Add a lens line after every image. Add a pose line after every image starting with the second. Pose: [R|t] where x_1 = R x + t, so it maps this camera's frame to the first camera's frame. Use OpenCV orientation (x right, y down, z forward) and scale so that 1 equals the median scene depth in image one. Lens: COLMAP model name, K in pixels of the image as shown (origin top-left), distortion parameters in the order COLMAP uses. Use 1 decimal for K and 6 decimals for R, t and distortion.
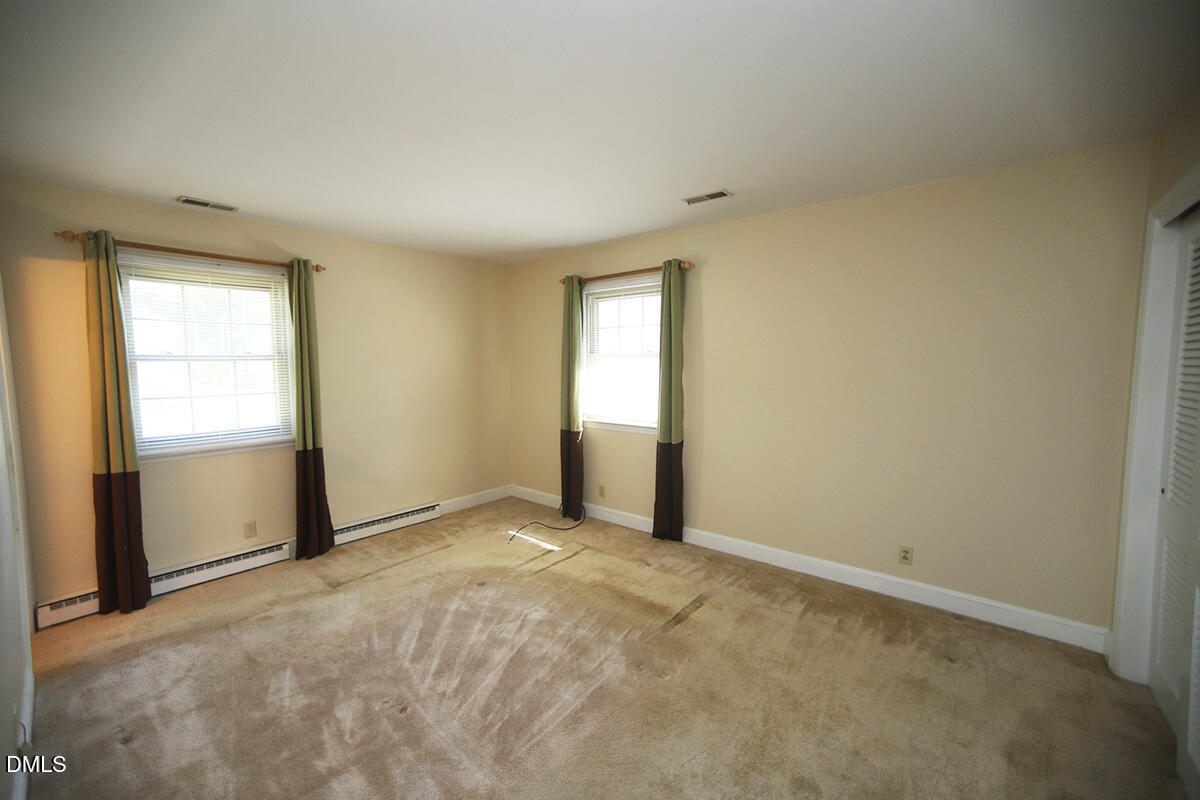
lens RADIAL K [[478.9, 0, 597.9], [0, 478.9, 396.3], [0, 0, 1]] dist [-0.026954, 0.003795]
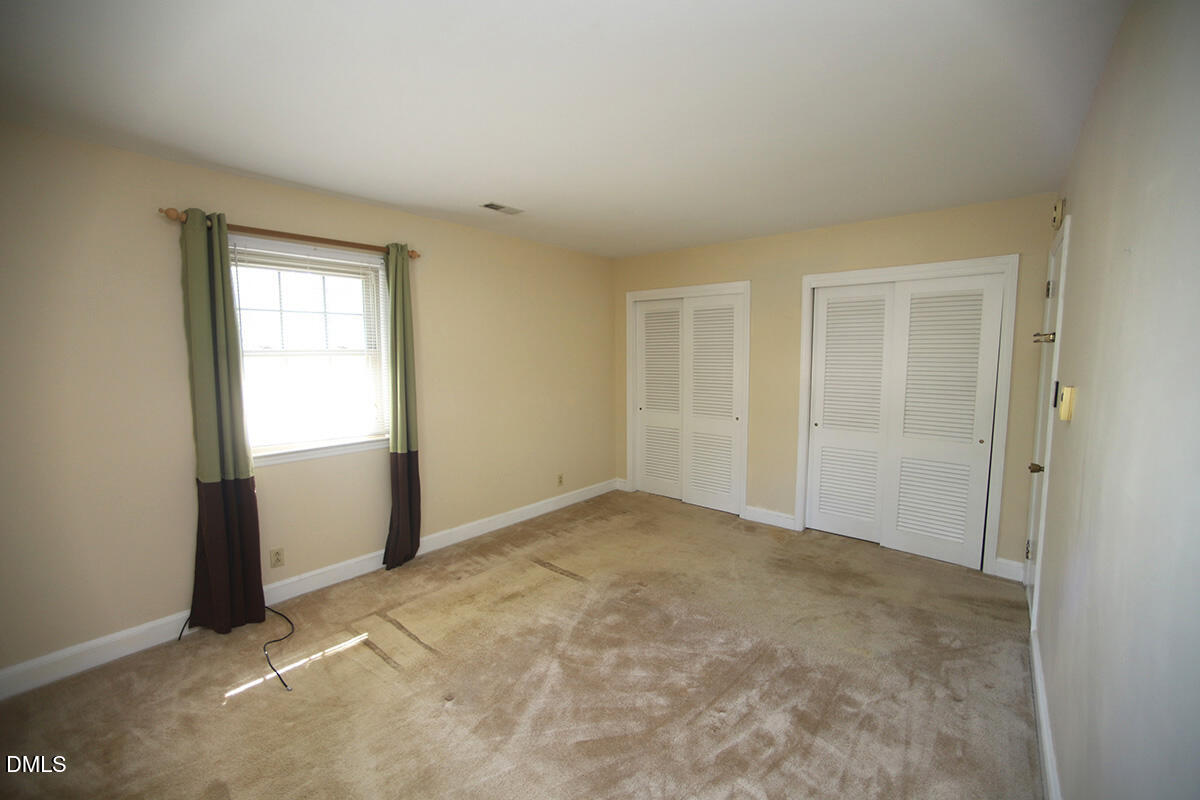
lens RADIAL K [[478.9, 0, 599.9], [0, 478.9, 398.9], [0, 0, 1]] dist [-0.026954, 0.003795]
pose [[0.027260, -0.088841, 0.995673, -0.711793], [0.077791, 0.993211, 0.086492, -0.047779], [-0.996597, 0.075096, 0.033986, 0.613417]]
